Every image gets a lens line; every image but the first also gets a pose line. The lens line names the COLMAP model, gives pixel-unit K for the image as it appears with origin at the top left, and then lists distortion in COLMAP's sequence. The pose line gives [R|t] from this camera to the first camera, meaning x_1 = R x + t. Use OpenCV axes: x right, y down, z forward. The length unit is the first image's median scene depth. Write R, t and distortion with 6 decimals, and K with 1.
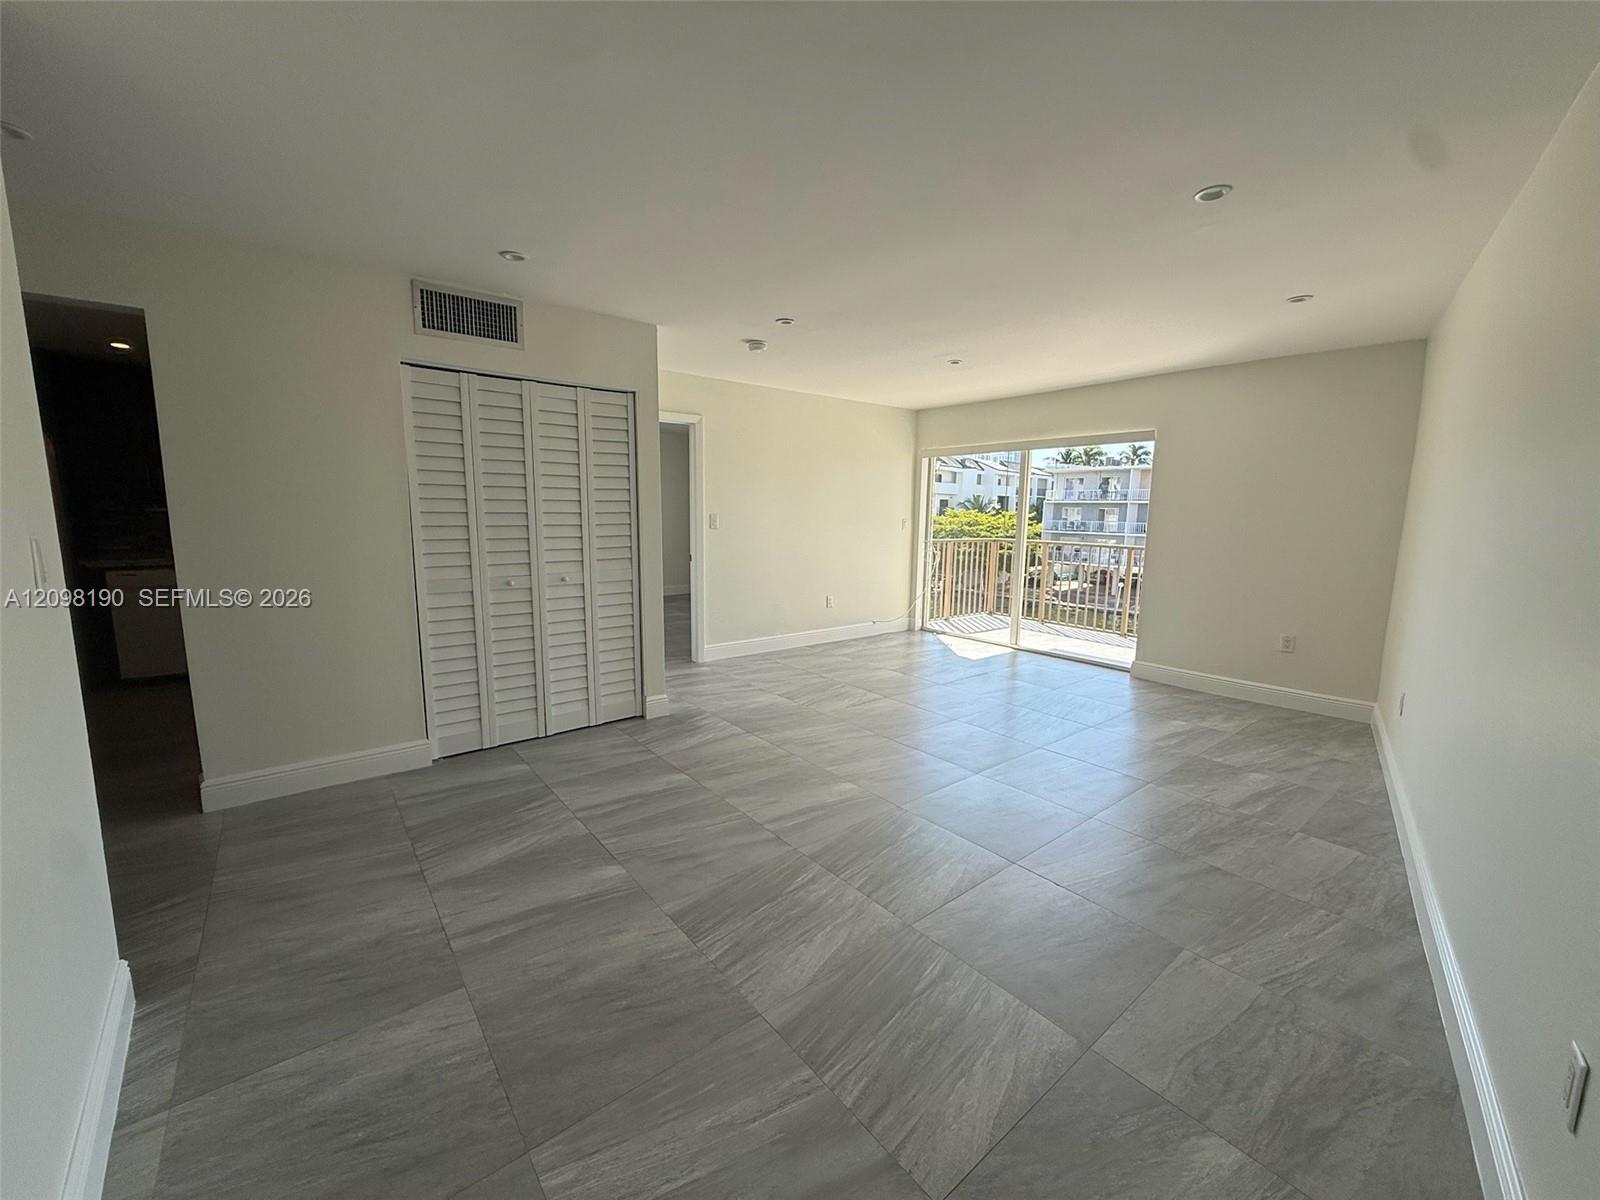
lens RADIAL K [[638.8, 0, 797.7], [0, 638.8, 599.3], [0, 0, 1]] dist [0.000737, 0.000745]
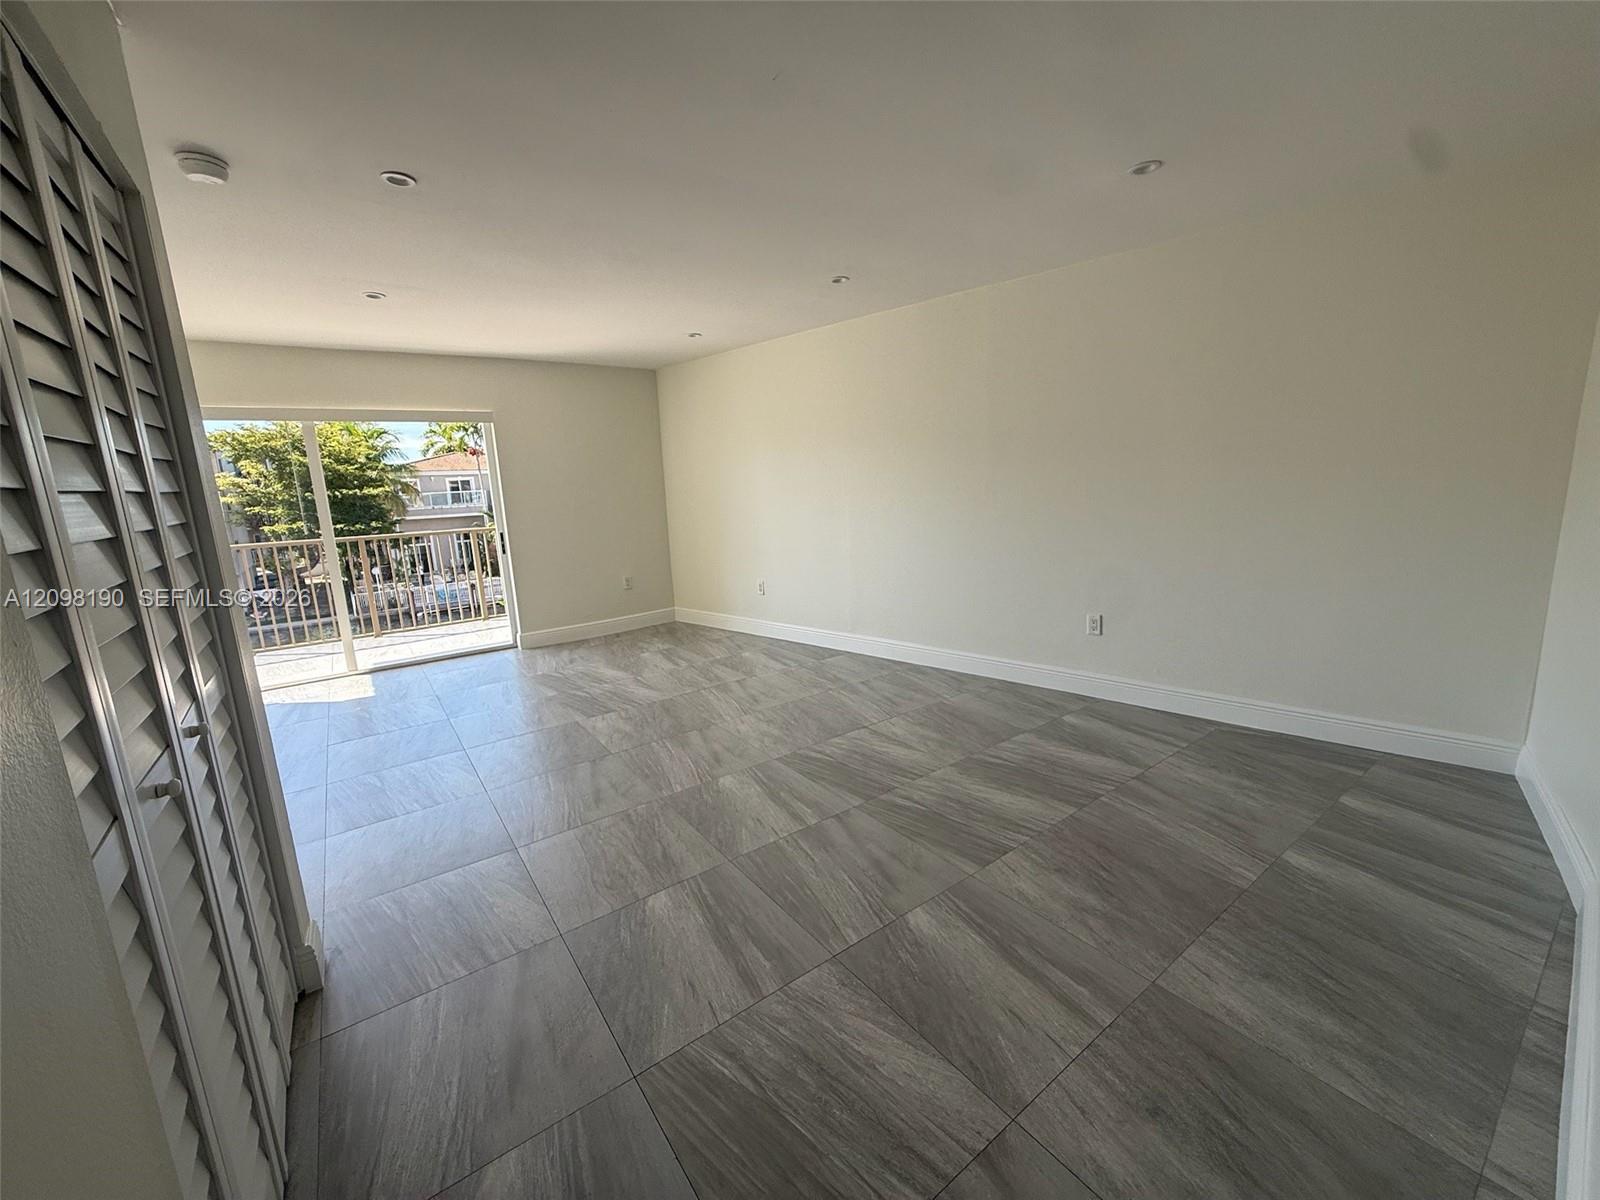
lens RADIAL K [[638.8, 0, 802.2], [0, 638.8, 594.1], [0, 0, 1]] dist [0.000737, 0.000745]
pose [[0.040633, -0.191257, 0.980699, -1.023601], [0.185776, 0.965841, 0.180662, -0.155430], [-0.981752, 0.174849, 0.074776, 1.014150]]
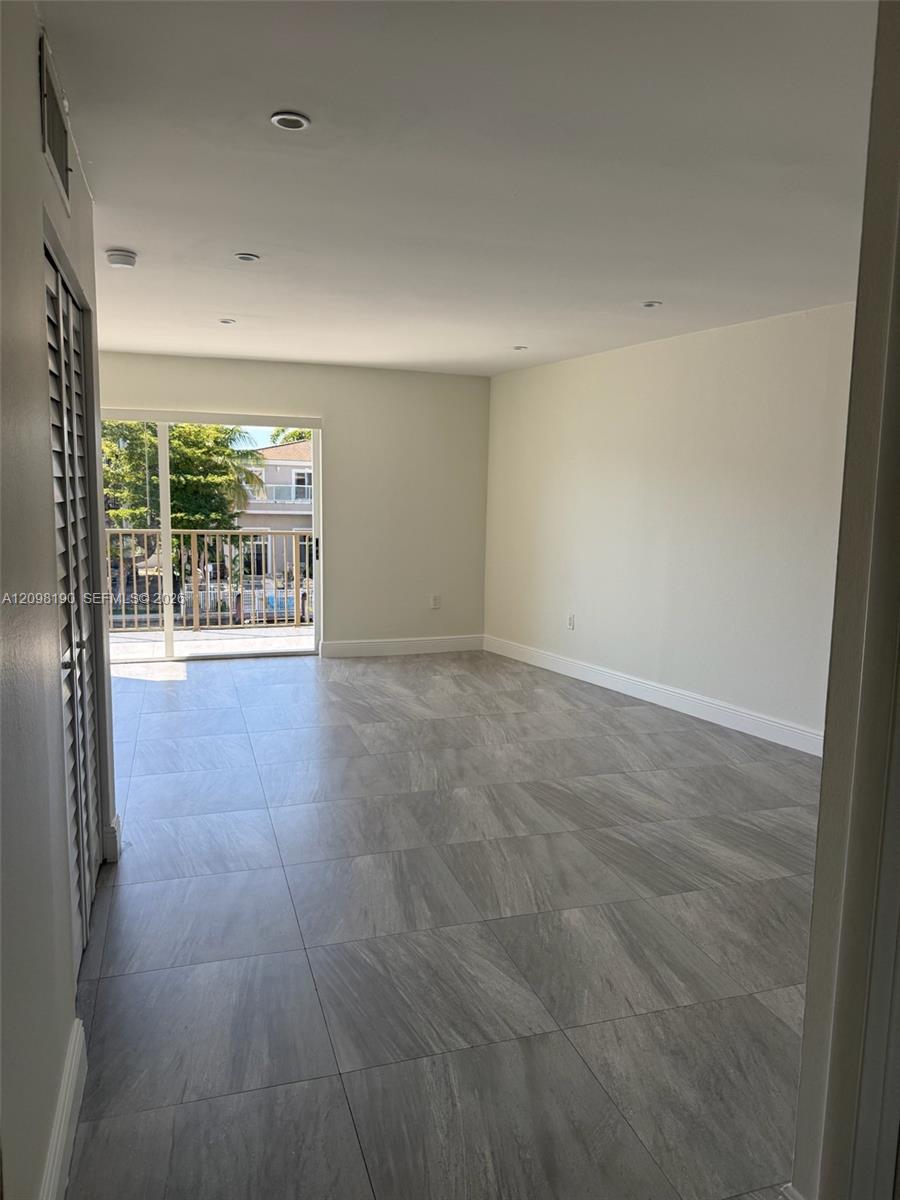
lens RADIAL K [[849.4, 0, 460.8], [0, 849.4, 590.9], [0, 0, 1]] dist [0.063761, -0.032493]
pose [[0.345477, -0.116219, 0.931203, -1.430201], [0.118286, 0.989780, 0.079645, -0.146930], [-0.930943, 0.082633, 0.355693, 0.676092]]
